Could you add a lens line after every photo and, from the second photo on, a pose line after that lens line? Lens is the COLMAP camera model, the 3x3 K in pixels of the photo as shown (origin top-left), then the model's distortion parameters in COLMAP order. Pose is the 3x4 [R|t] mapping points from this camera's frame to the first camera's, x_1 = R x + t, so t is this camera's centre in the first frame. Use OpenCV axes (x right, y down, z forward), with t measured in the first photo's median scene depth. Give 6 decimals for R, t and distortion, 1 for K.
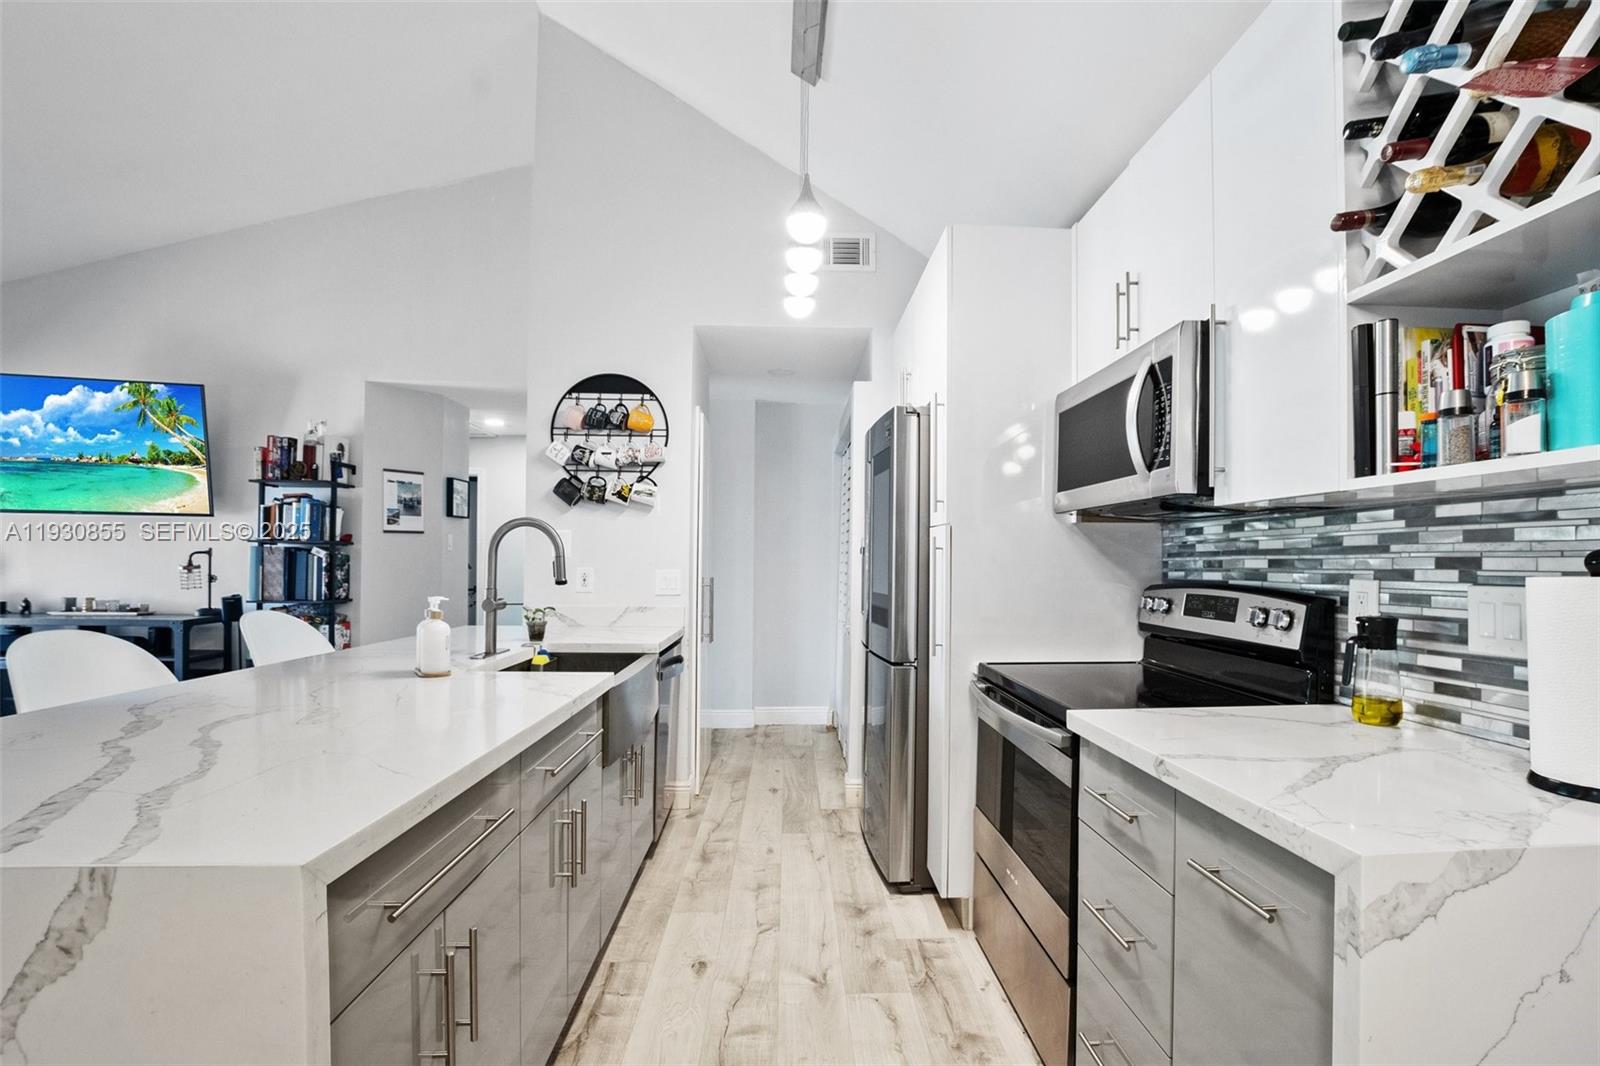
lens RADIAL K [[712.0, 0, 827.8], [0, 712.0, 565.1], [0, 0, 1]] dist [-0.032850, 0.003220]
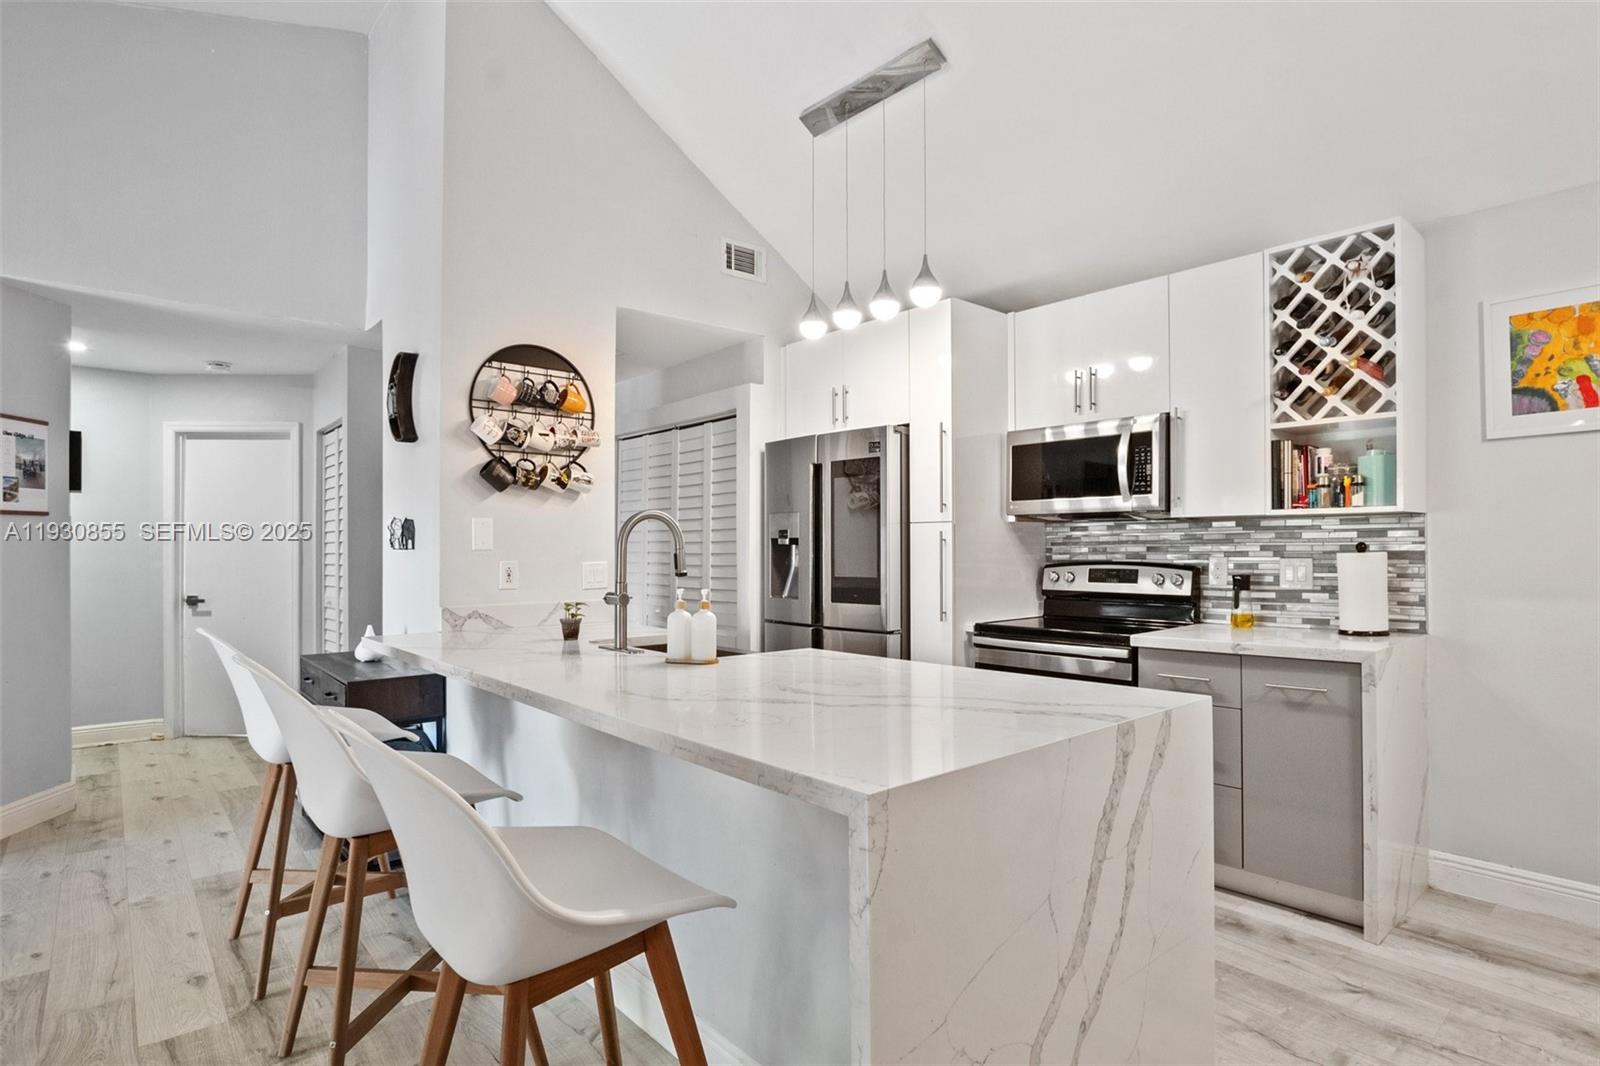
lens RADIAL K [[825.8, 0, 827.0], [0, 825.8, 550.3], [0, 0, 1]] dist [-0.027554, 0.004085]
pose [[0.783142, -0.011507, 0.621737, -0.881739], [0.012403, 0.999919, 0.002883, -0.010215], [-0.621720, 0.005454, 0.783221, -0.065123]]
